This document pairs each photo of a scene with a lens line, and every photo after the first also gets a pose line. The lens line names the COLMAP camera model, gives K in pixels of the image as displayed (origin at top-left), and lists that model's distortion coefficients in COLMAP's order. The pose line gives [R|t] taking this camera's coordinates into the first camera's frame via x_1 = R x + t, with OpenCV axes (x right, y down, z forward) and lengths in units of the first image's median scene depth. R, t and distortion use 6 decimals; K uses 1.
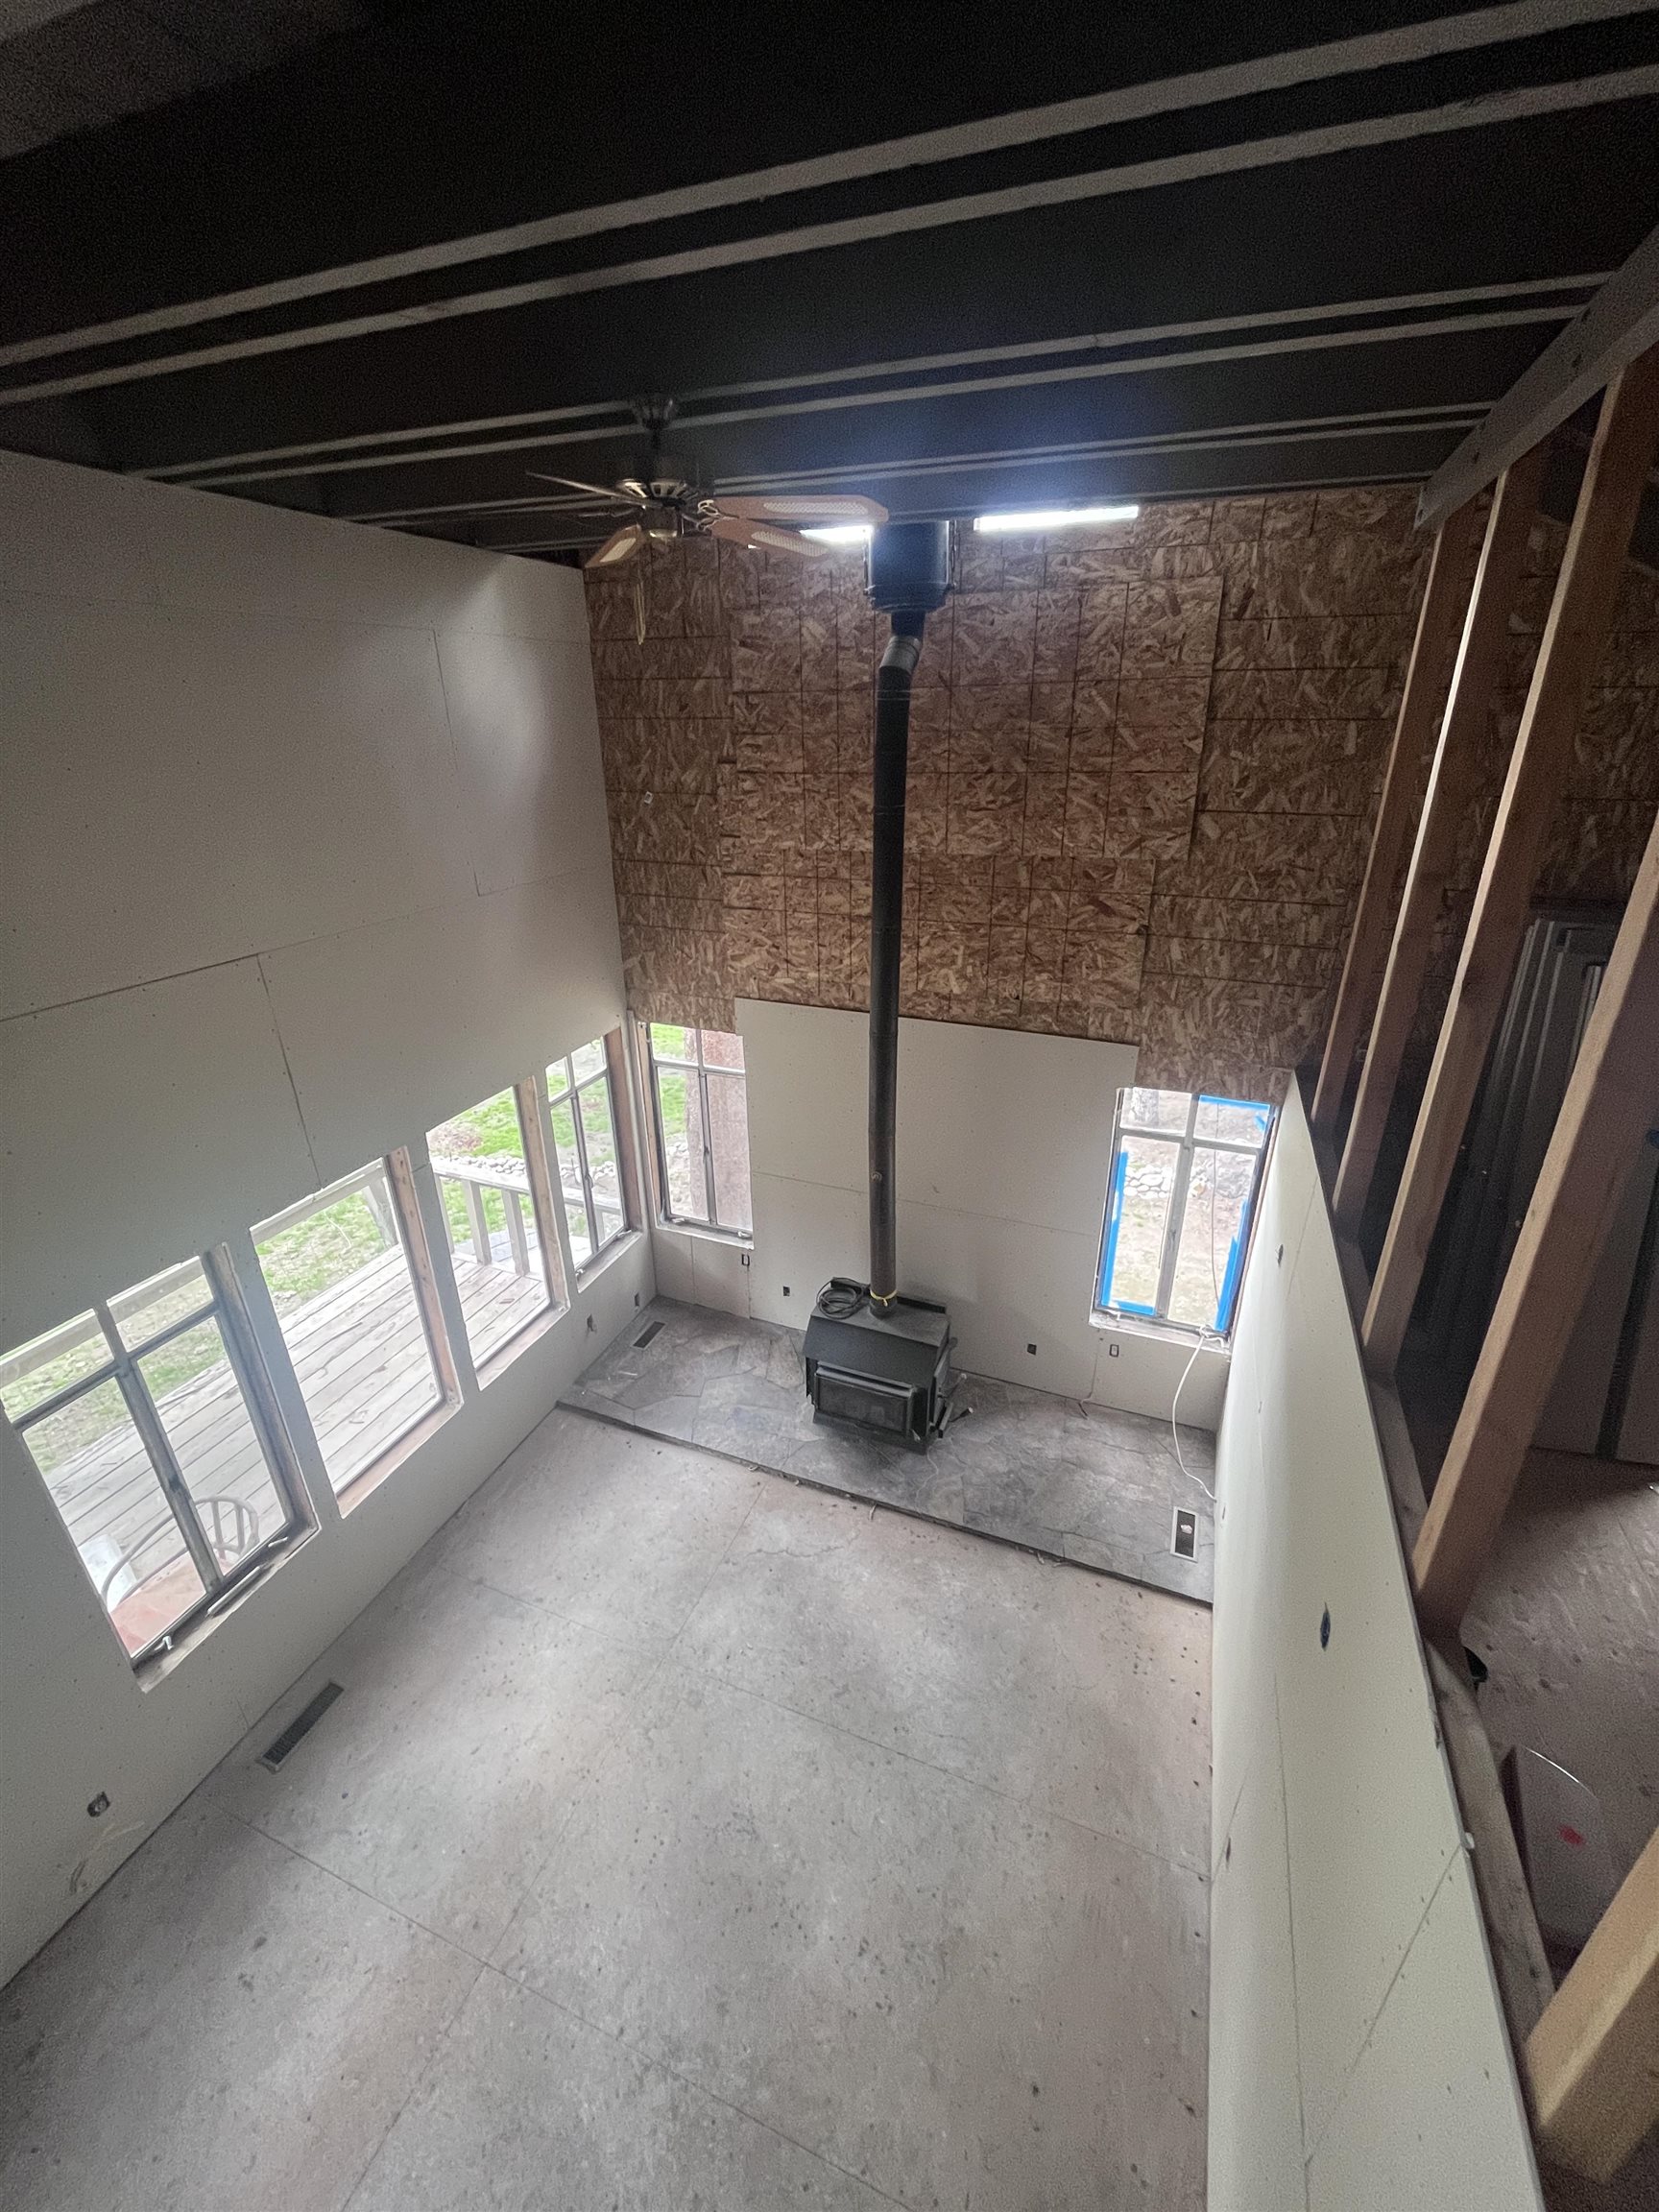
lens RADIAL K [[901.6, 0, 841.4], [0, 901.6, 1099.3], [0, 0, 1]] dist [0.003014, 0.000523]
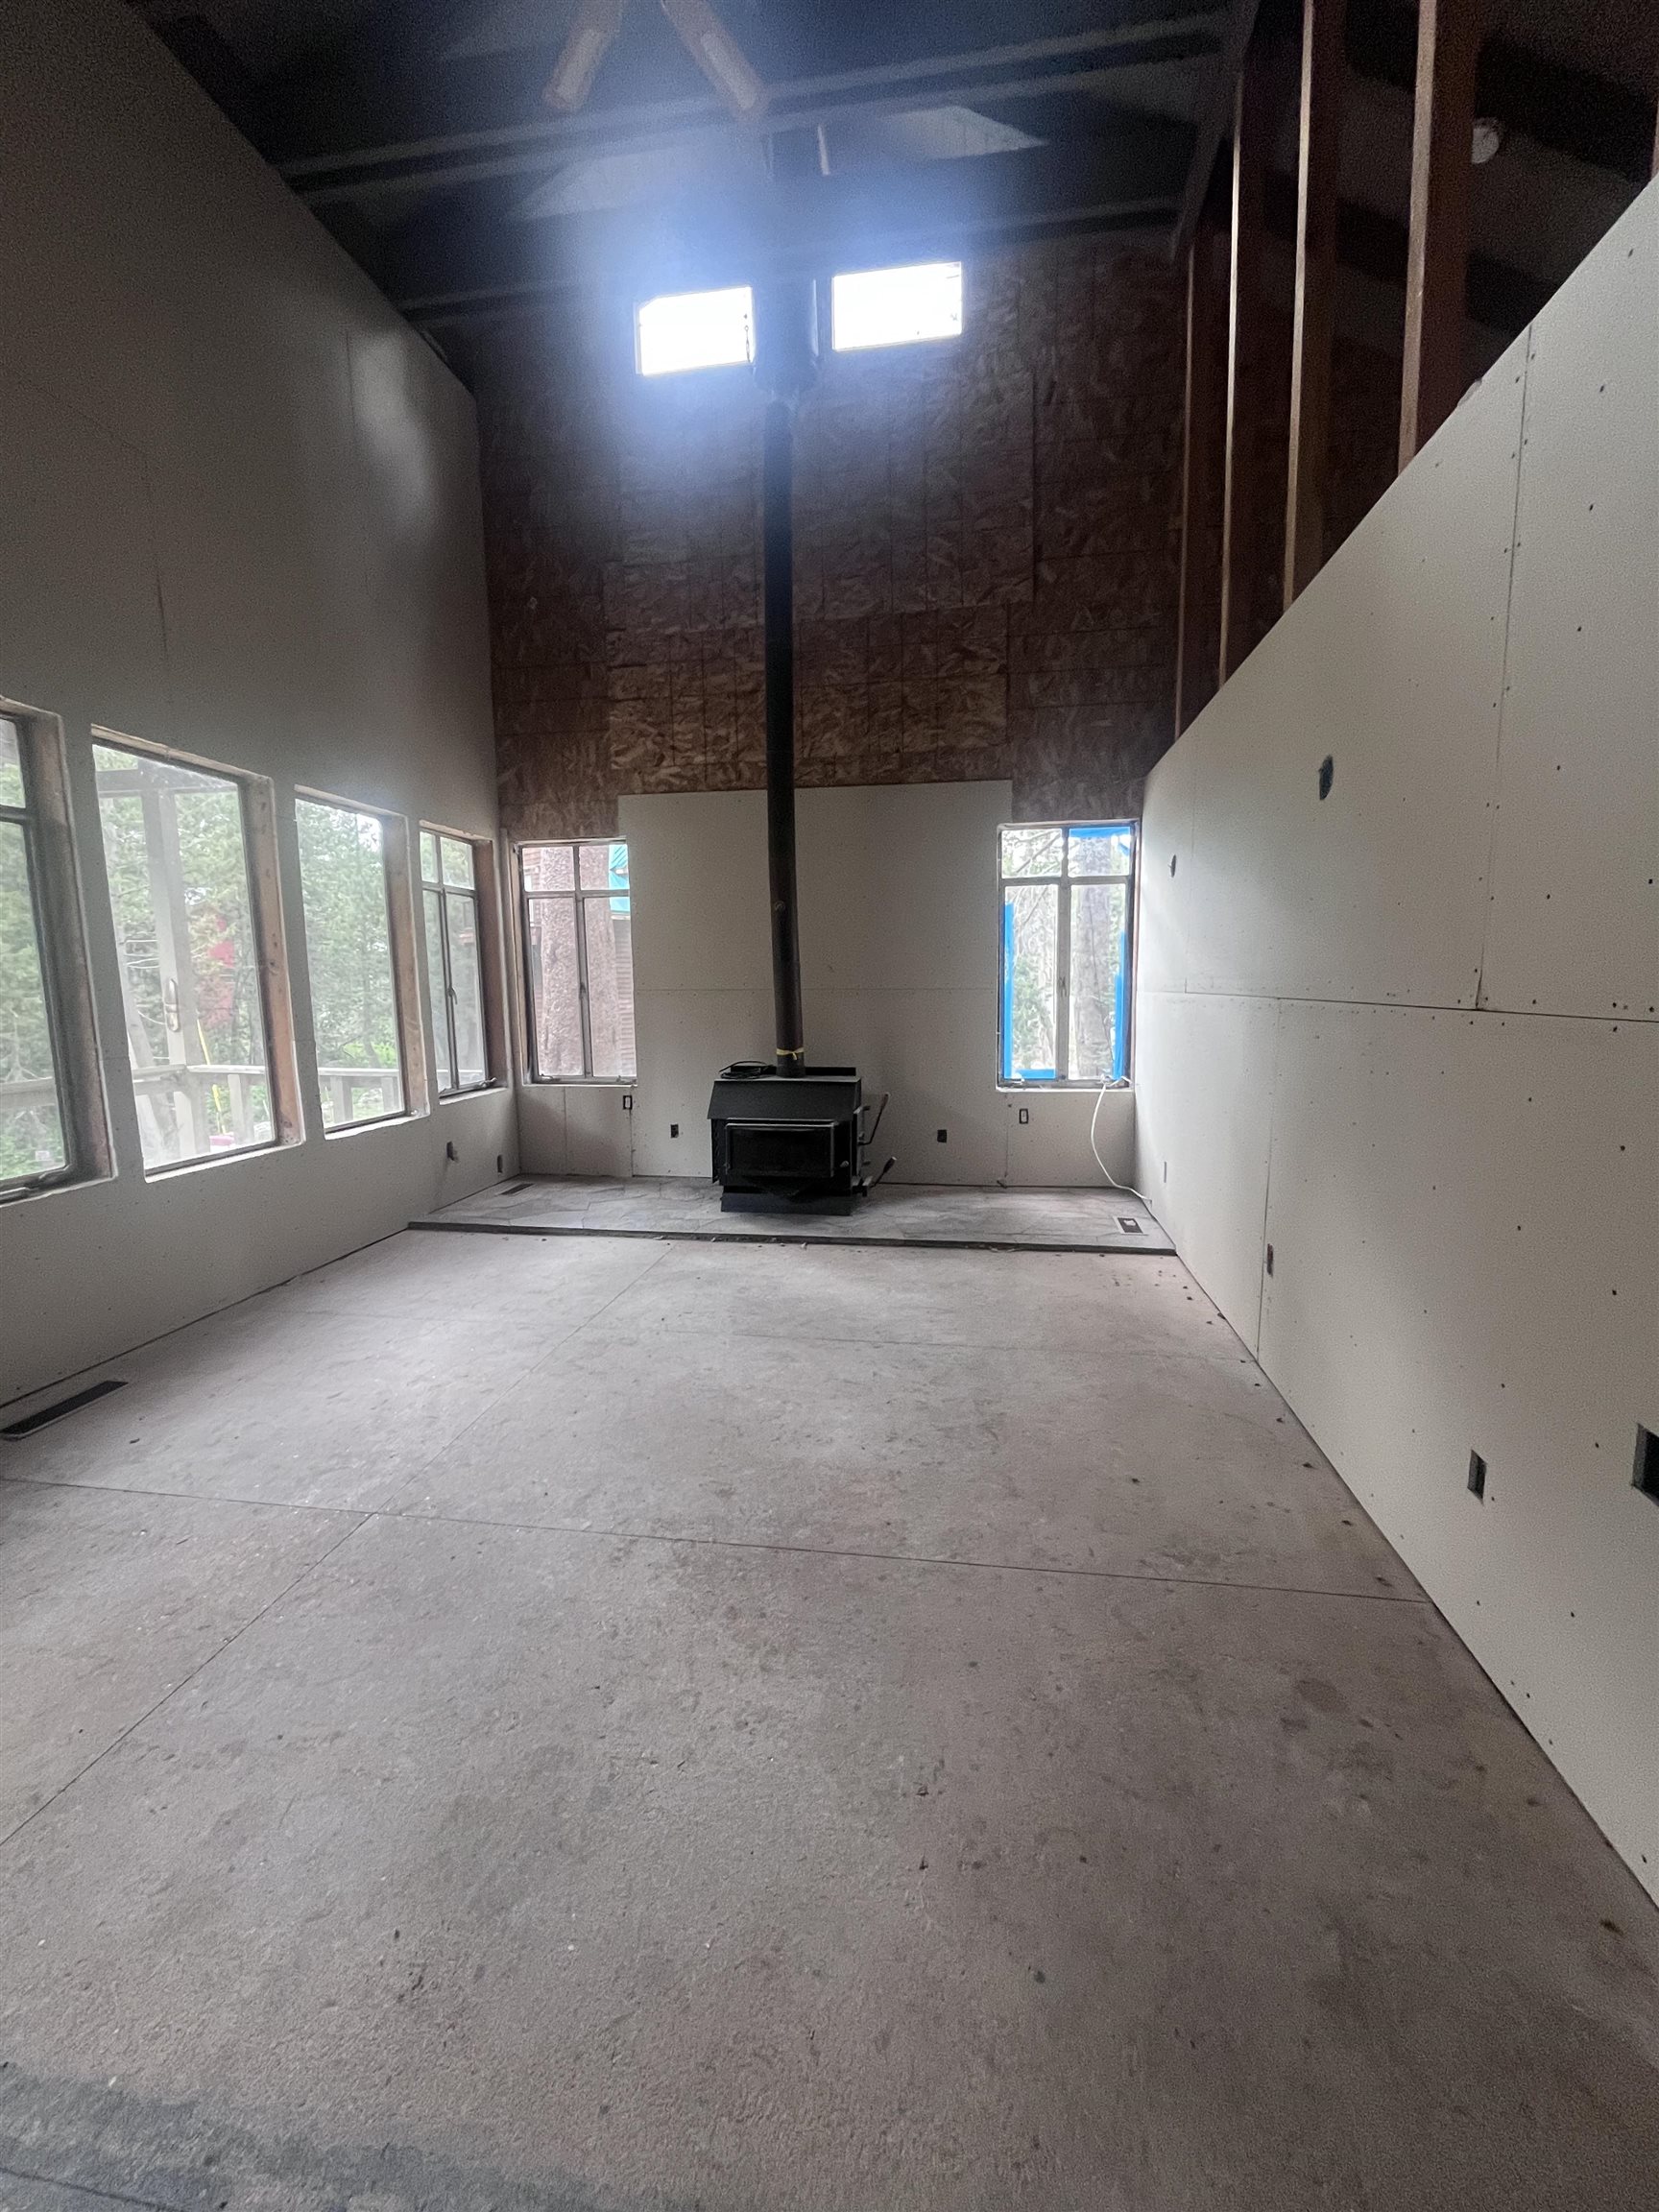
lens RADIAL K [[901.6, 0, 839.2], [0, 901.6, 1096.7], [0, 0, 1]] dist [0.003014, 0.000523]
pose [[0.975985, -0.033906, 0.215183, -0.120033], [0.093659, 0.957164, -0.273981, 0.575107], [-0.196676, 0.287555, 0.937353, 0.122212]]
